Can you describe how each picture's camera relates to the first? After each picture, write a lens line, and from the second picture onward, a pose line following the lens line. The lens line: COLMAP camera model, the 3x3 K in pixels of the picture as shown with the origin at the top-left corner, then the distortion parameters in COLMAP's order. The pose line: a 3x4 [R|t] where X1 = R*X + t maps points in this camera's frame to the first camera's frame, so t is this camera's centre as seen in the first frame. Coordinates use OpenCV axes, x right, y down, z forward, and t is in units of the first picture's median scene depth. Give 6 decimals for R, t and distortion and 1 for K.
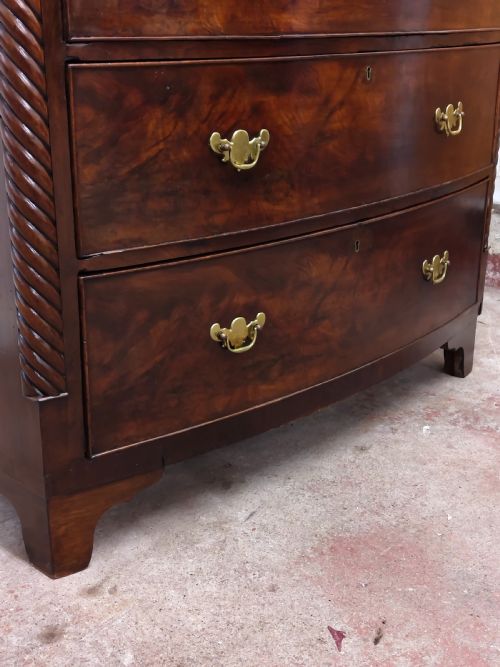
lens RADIAL K [[903.6, 0, 250.0], [0, 903.6, 333.5], [0, 0, 1]] dist [0.151449, -0.564483]
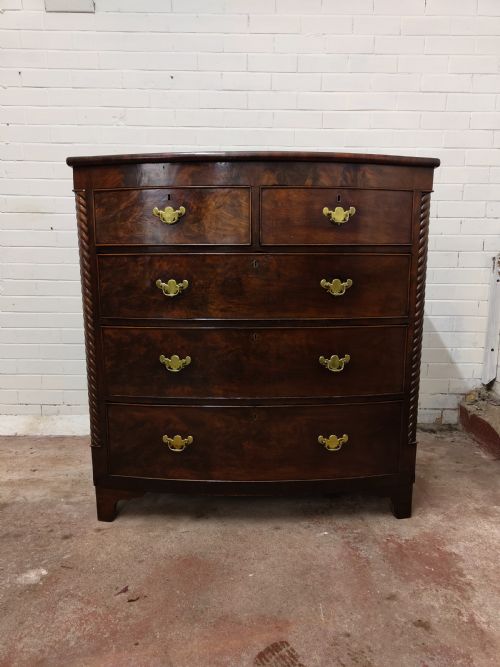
lens RADIAL K [[457.1, 0, 249.9], [0, 457.1, 336.1], [0, 0, 1]] dist [0.011300, -0.000917]
pose [[0.707219, 0.088724, -0.701405, 0.901540], [-0.230758, 0.966729, -0.110384, -0.175182], [0.668275, 0.239921, 0.704163, 0.261774]]
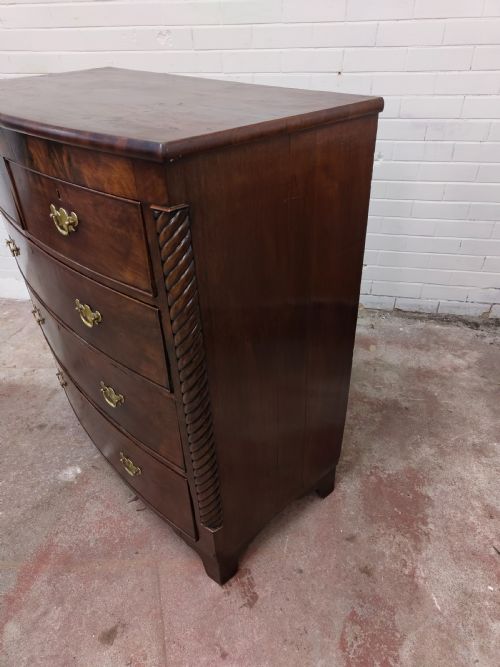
lens RADIAL K [[459.2, 0, 251.1], [0, 459.2, 330.1], [0, 0, 1]] dist [0.005114, 0.000907]
pose [[0.564668, 0.441423, -0.697349, 0.904270], [-0.241201, 0.896321, 0.372063, -0.624409], [0.789286, -0.041891, 0.612596, 0.410179]]
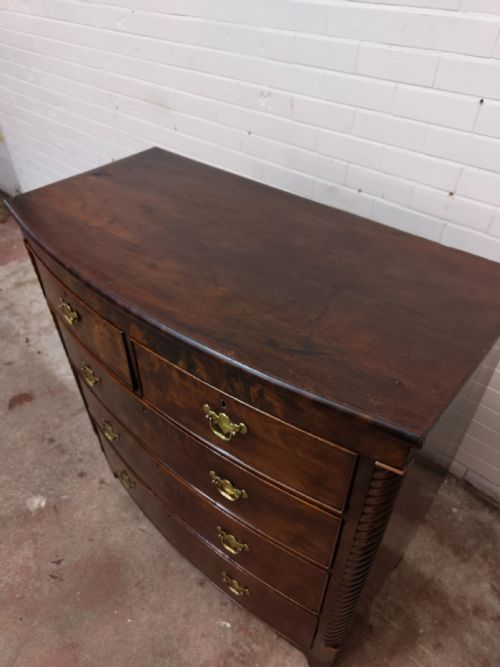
lens RADIAL K [[465.9, 0, 246.6], [0, 465.9, 336.5], [0, 0, 1]] dist [-0.002415, 0.001540]
pose [[0.035796, 0.637924, -0.769267, 0.702497], [-0.330732, 0.733947, 0.593244, -1.111326], [0.943046, 0.233186, 0.237254, 0.933404]]
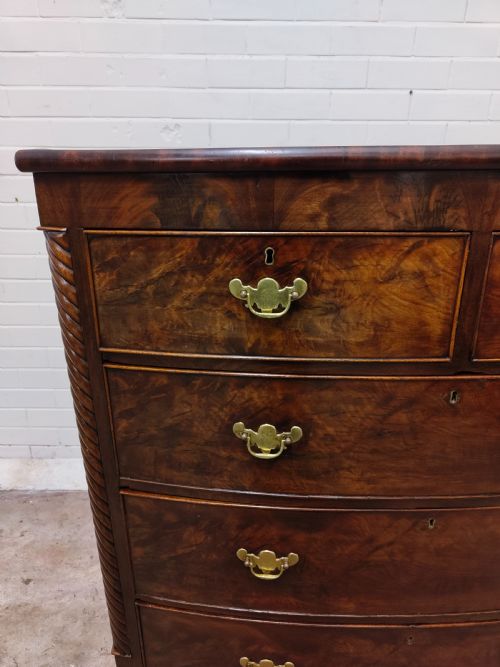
lens RADIAL K [[465.9, 0, 246.6], [0, 465.9, 336.5], [0, 0, 1]] dist [-0.002415, 0.001540]
pose [[0.706649, 0.234618, -0.667534, 0.301113], [-0.227697, 0.968644, 0.099409, -0.524384], [0.669926, 0.081748, 0.737913, 0.464924]]
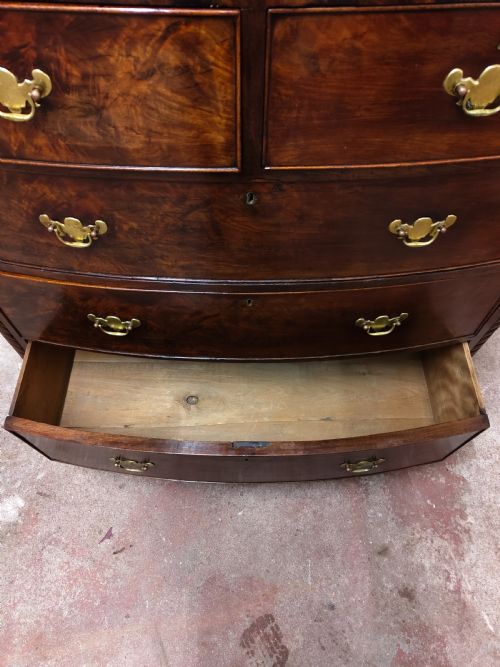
lens RADIAL K [[461.7, 0, 245.6], [0, 461.7, 339.2], [0, 0, 1]] dist [0.006614, 0.000170]
pose [[0.695686, 0.606642, -0.384715, 0.399577], [-0.240554, 0.701375, 0.670975, -0.681105], [0.676871, -0.374243, 0.633867, 0.635040]]
